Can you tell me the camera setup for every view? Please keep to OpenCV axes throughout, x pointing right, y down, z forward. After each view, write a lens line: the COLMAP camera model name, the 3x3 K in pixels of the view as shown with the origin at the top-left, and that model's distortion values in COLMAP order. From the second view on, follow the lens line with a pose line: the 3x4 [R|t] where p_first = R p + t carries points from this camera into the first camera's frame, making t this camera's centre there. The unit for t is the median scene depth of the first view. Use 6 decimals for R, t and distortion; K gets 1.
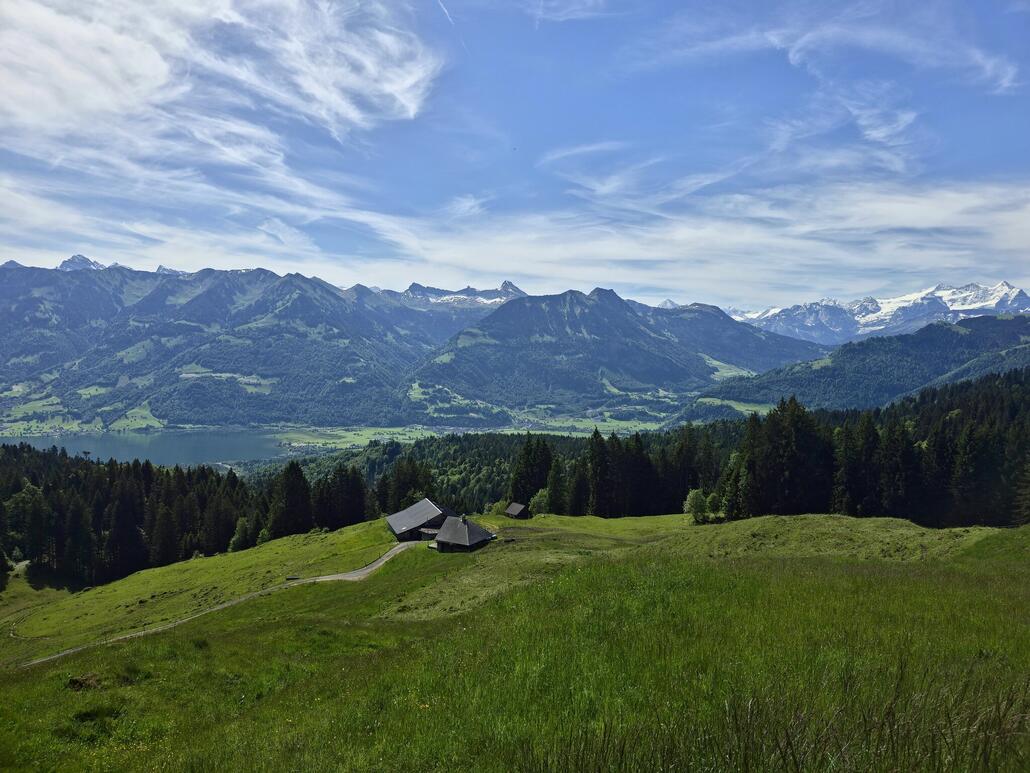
lens RADIAL K [[698.6, 0, 521.8], [0, 698.6, 389.5], [0, 0, 1]] dist [0.078467, -0.065171]
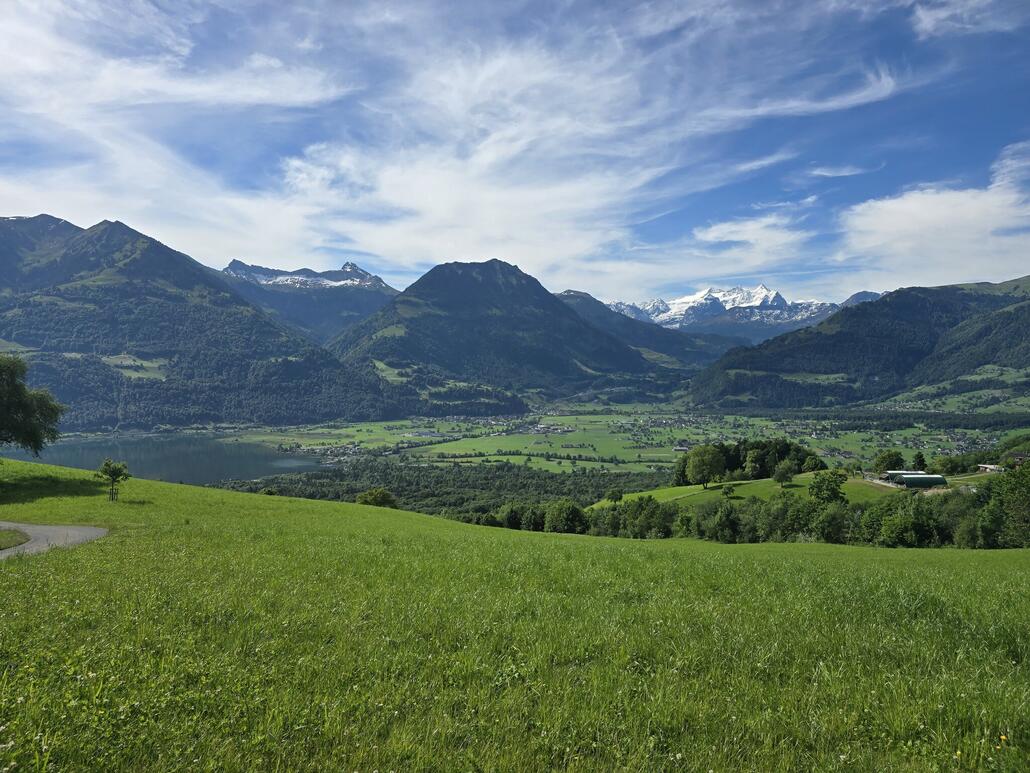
lens RADIAL K [[698.6, 0, 518.5], [0, 698.6, 383.6], [0, 0, 1]] dist [0.078467, -0.065171]
pose [[0.937150, -0.033729, 0.347294, -0.199456], [0.042982, 0.998896, -0.018974, 0.023940], [-0.346271, 0.032709, 0.937564, 0.215449]]
